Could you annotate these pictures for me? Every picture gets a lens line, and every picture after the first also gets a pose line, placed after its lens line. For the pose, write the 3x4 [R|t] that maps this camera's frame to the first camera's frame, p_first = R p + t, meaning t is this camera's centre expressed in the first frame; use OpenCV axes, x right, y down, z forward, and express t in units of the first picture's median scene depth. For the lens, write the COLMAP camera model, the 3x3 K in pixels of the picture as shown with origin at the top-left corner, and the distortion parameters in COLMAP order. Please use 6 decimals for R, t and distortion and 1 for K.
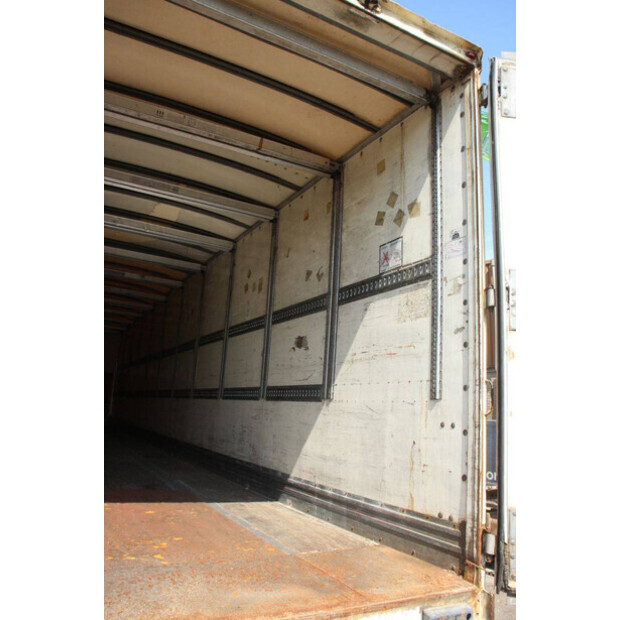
lens RADIAL K [[510.9, 0, 309.0], [0, 510.9, 311.9], [0, 0, 1]] dist [-0.167584, 0.145463]
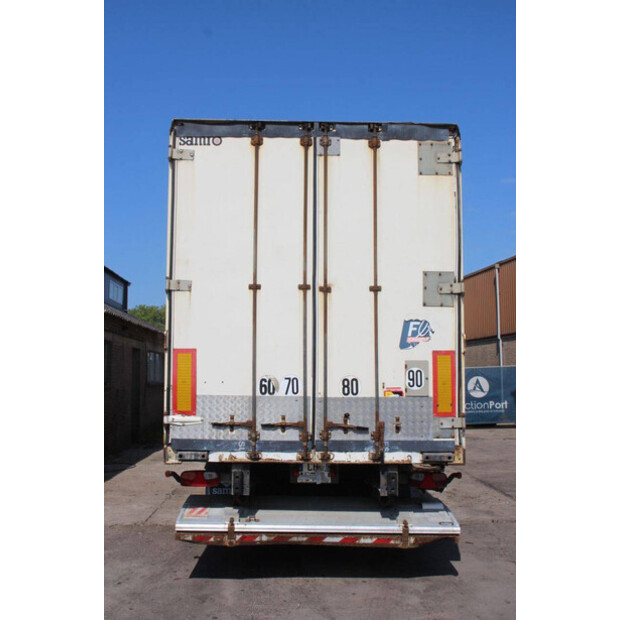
lens RADIAL K [[671.4, 0, 311.0], [0, 671.4, 315.2], [0, 0, 1]] dist [-0.026255, 0.000000]
pose [[0.888120, -0.088965, -0.450920, 0.695896], [0.136388, 0.987909, 0.073713, -0.130135], [0.438910, -0.126966, 0.889516, -0.979335]]
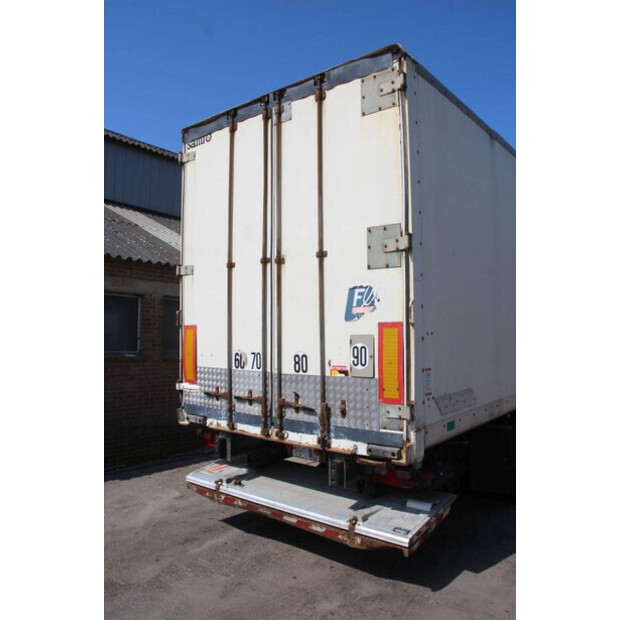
lens RADIAL K [[510.9, 0, 308.1], [0, 510.9, 312.6], [0, 0, 1]] dist [-0.167584, 0.145463]
pose [[0.382470, -0.098145, -0.918741, 1.119234], [0.206027, 0.978367, -0.018746, 0.098335], [0.900705, -0.182115, 0.394416, 0.126603]]
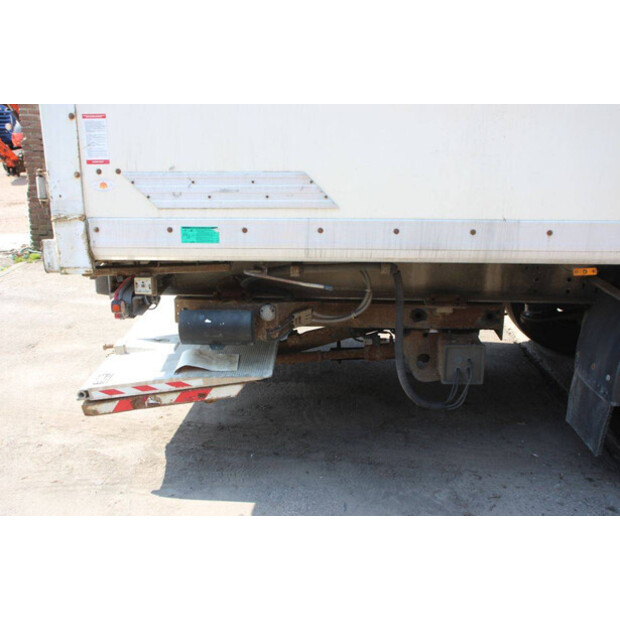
lens RADIAL K [[671.4, 0, 313.3], [0, 671.4, 314.5], [0, 0, 1]] dist [-0.026255, 0.000000]
pose [[-0.497049, 0.190995, -0.846441, 0.793488], [0.133644, 0.980686, 0.142808, 0.396507], [0.857369, -0.042139, -0.512974, 1.354554]]
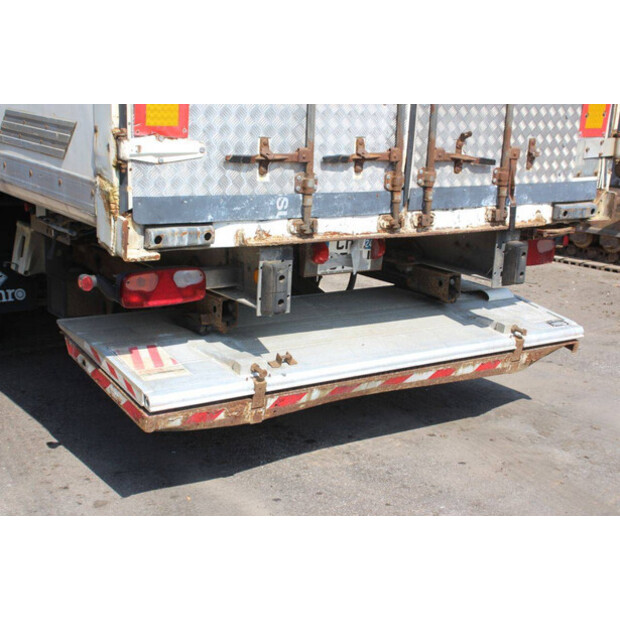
lens RADIAL K [[948.0, 0, 311.5], [0, 948.0, 311.9], [0, 0, 1]] dist [0.096169, 0.000000]
pose [[0.992149, -0.046783, 0.115983, -0.348877], [-0.007772, 0.902540, 0.430537, -0.052492], [-0.124822, -0.428058, 0.895090, -0.588278]]
